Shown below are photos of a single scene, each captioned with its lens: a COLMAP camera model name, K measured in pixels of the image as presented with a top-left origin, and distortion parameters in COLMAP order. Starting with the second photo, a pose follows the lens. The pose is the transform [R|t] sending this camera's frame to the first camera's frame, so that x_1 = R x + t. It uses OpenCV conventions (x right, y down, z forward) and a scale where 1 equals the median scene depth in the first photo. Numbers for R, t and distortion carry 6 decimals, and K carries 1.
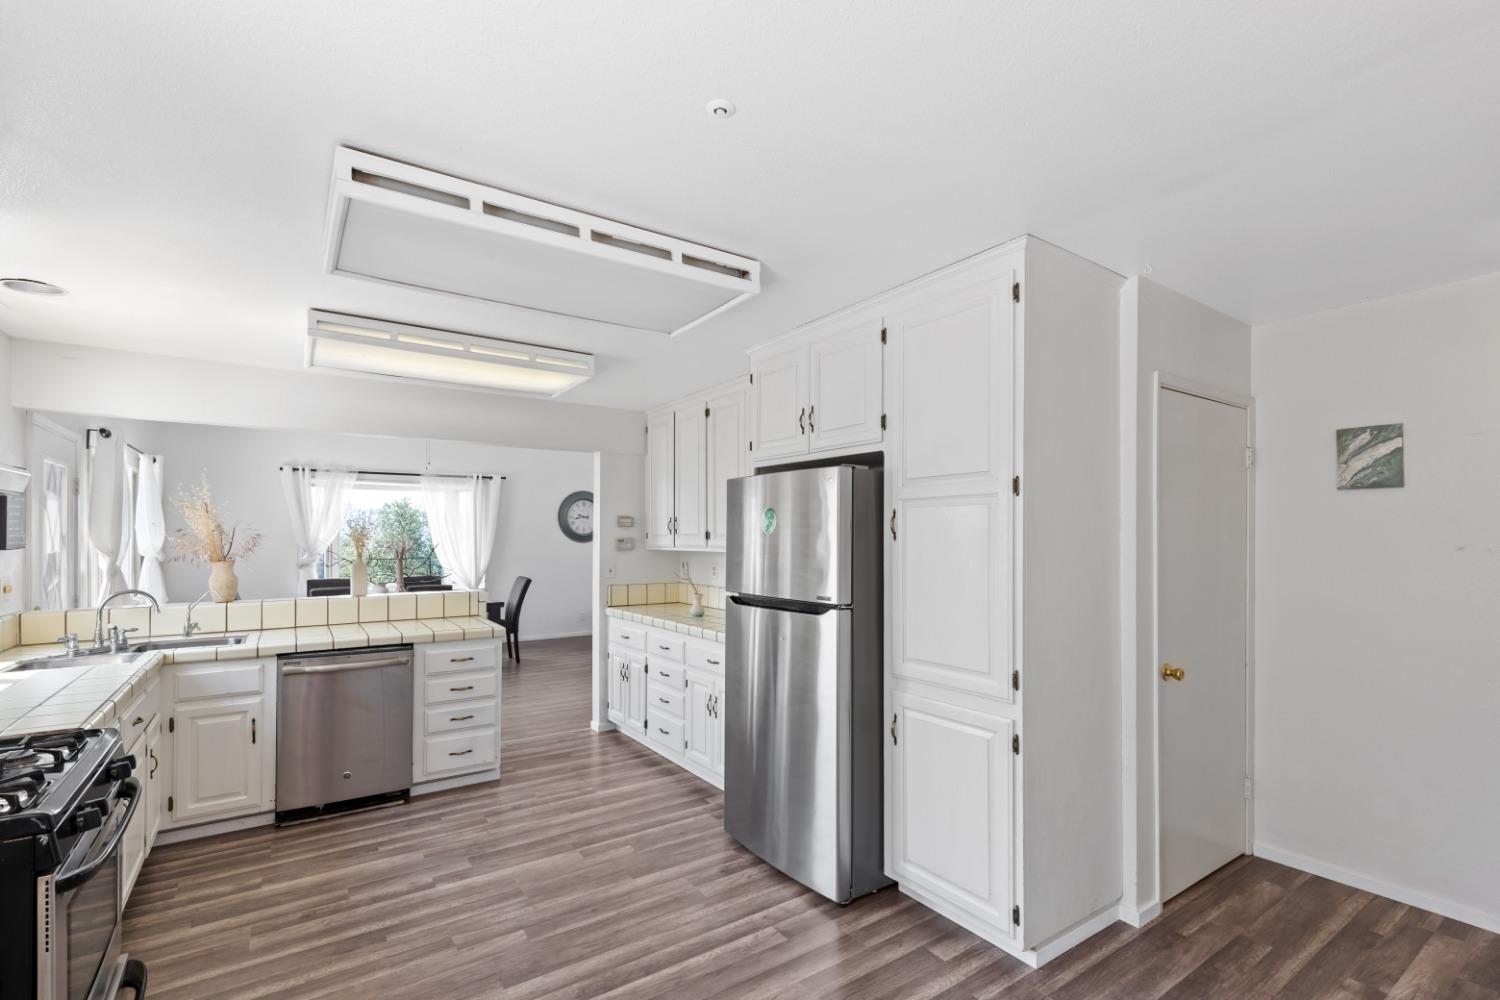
lens RADIAL K [[680.7, 0, 754.9], [0, 680.7, 532.2], [0, 0, 1]] dist [0.000494, 0.000090]
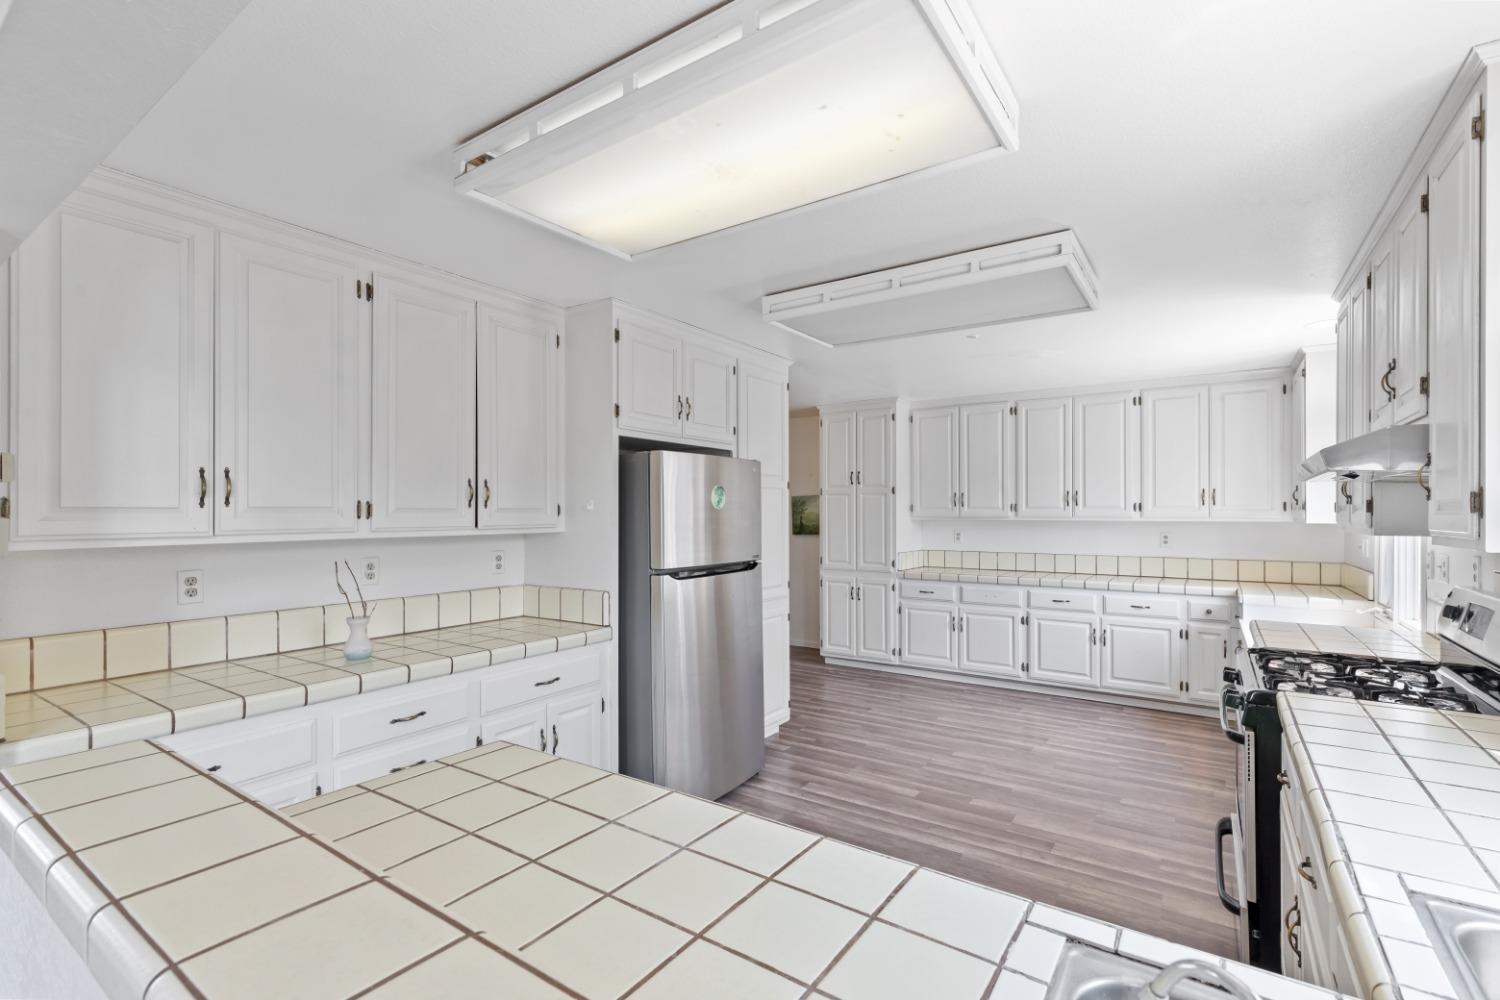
lens RADIAL K [[680.7, 0, 766.0], [0, 680.7, 511.0], [0, 0, 1]] dist [0.000494, 0.000090]
pose [[-0.366377, -0.000697, 0.930466, -0.970750], [-0.003676, 0.999993, -0.000699, 0.005881], [-0.930459, -0.003677, -0.366377, 1.225214]]
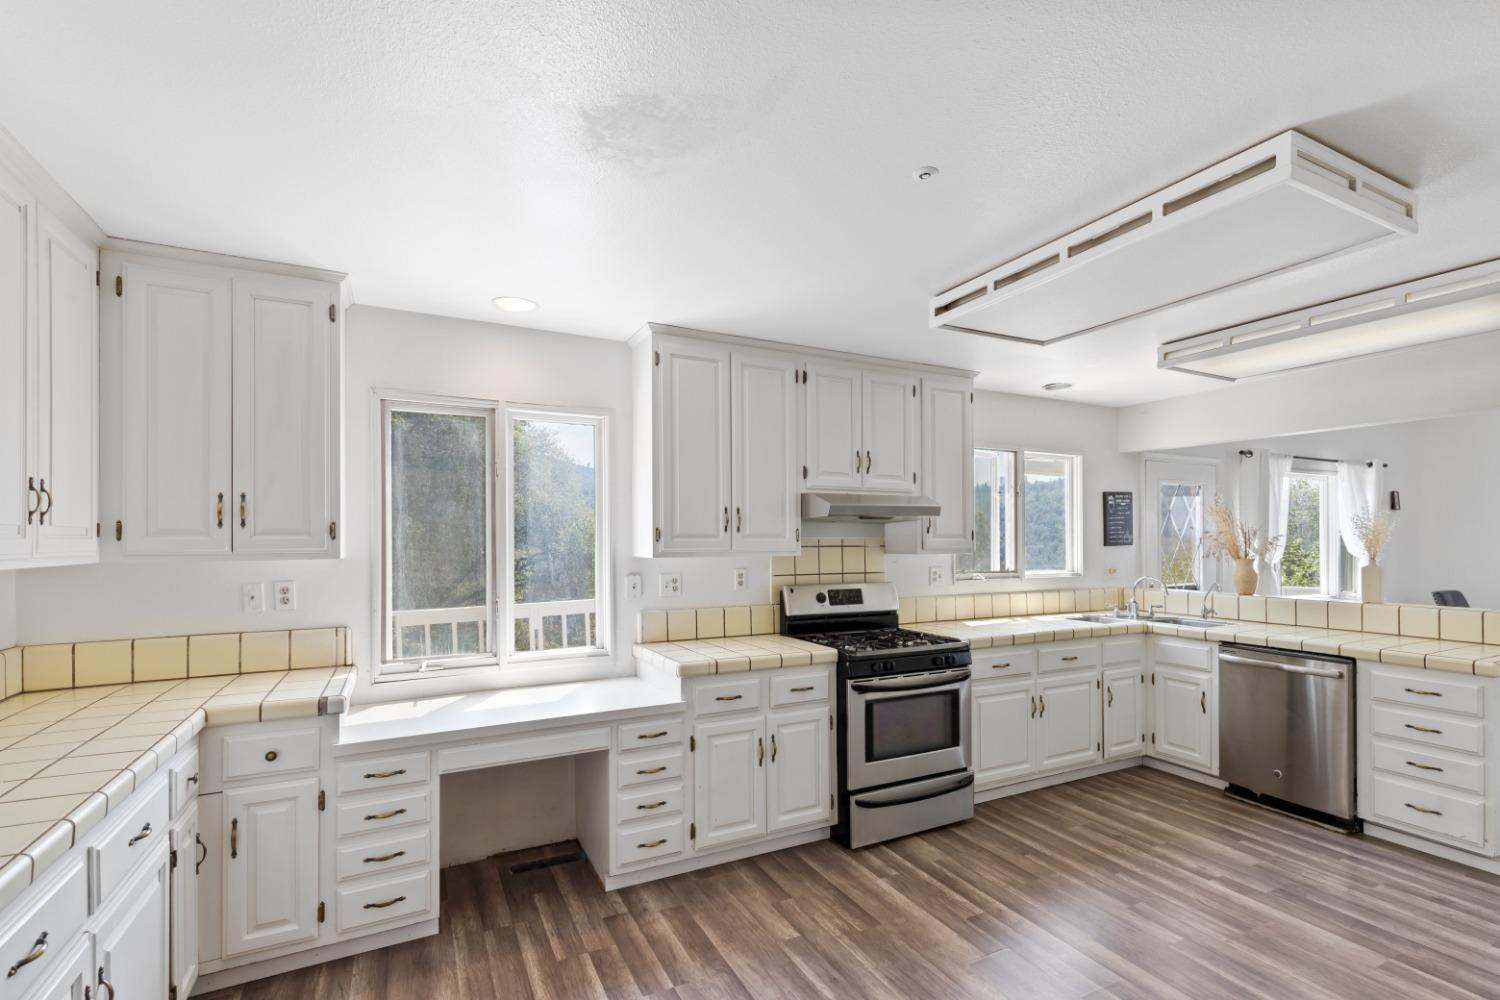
lens RADIAL K [[680.7, 0, 767.7], [0, 680.7, 537.1], [0, 0, 1]] dist [0.000494, 0.000090]
pose [[-0.130403, -0.004274, -0.991452, 0.543338], [0.005958, 0.999969, -0.005094, 0.007129], [0.991443, -0.006571, -0.130374, 0.414080]]
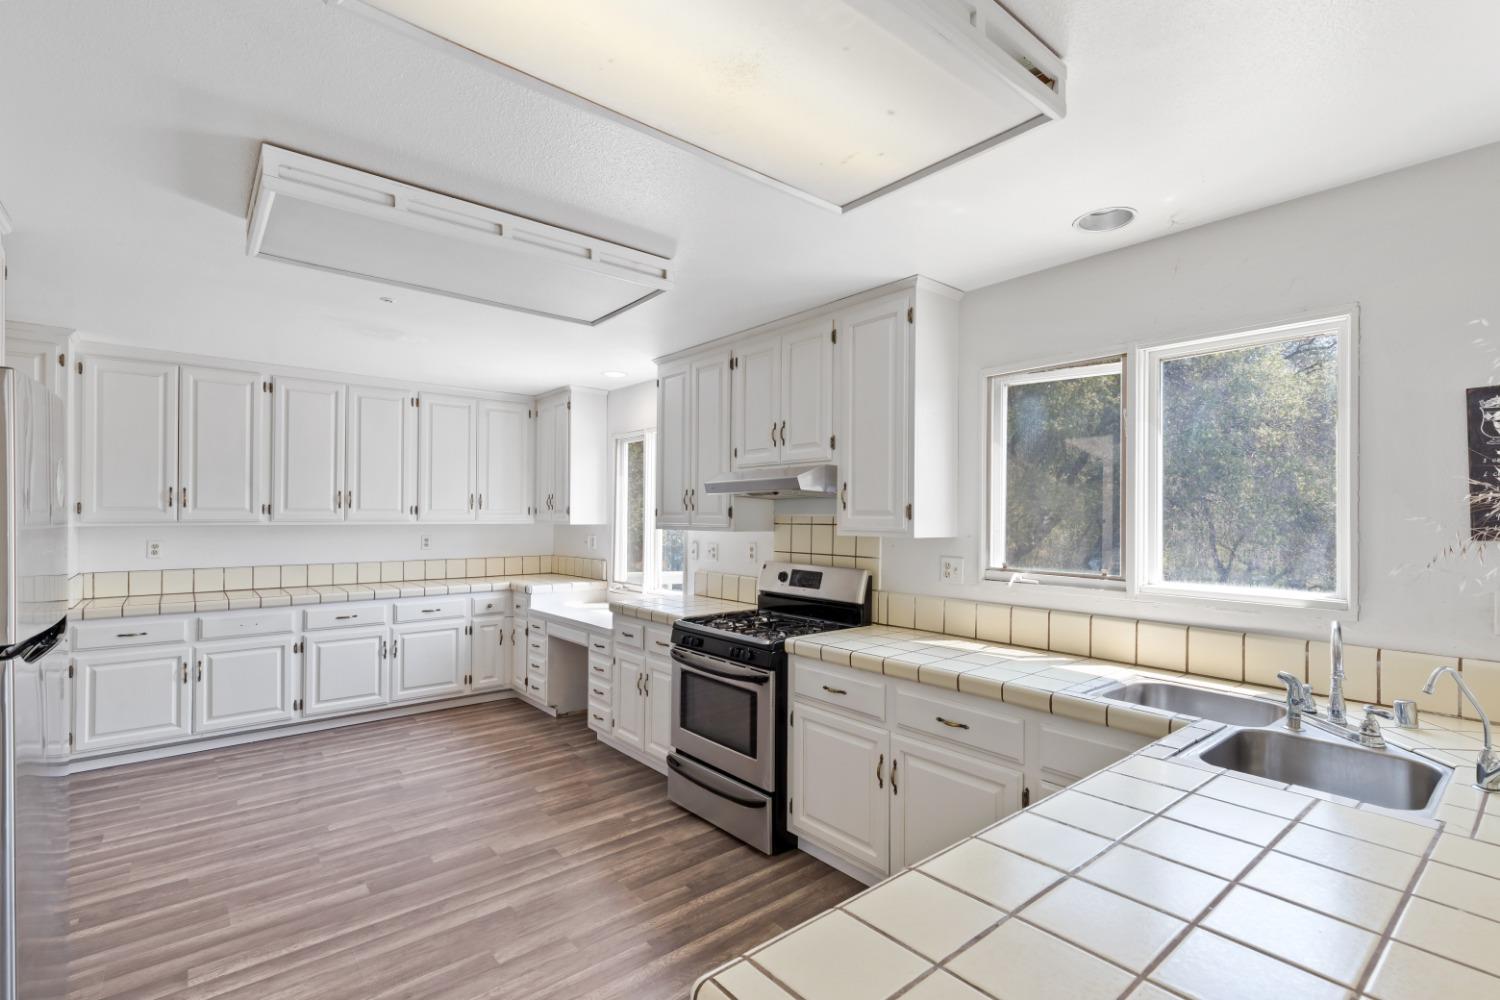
lens RADIAL K [[680.7, 0, 752.2], [0, 680.7, 512.0], [0, 0, 1]] dist [0.000494, 0.000090]
pose [[-0.995641, -0.004849, -0.093138, -0.443916], [-0.003896, 0.999938, -0.010412, 0.009971], [0.093183, -0.010004, -0.995599, 1.458850]]
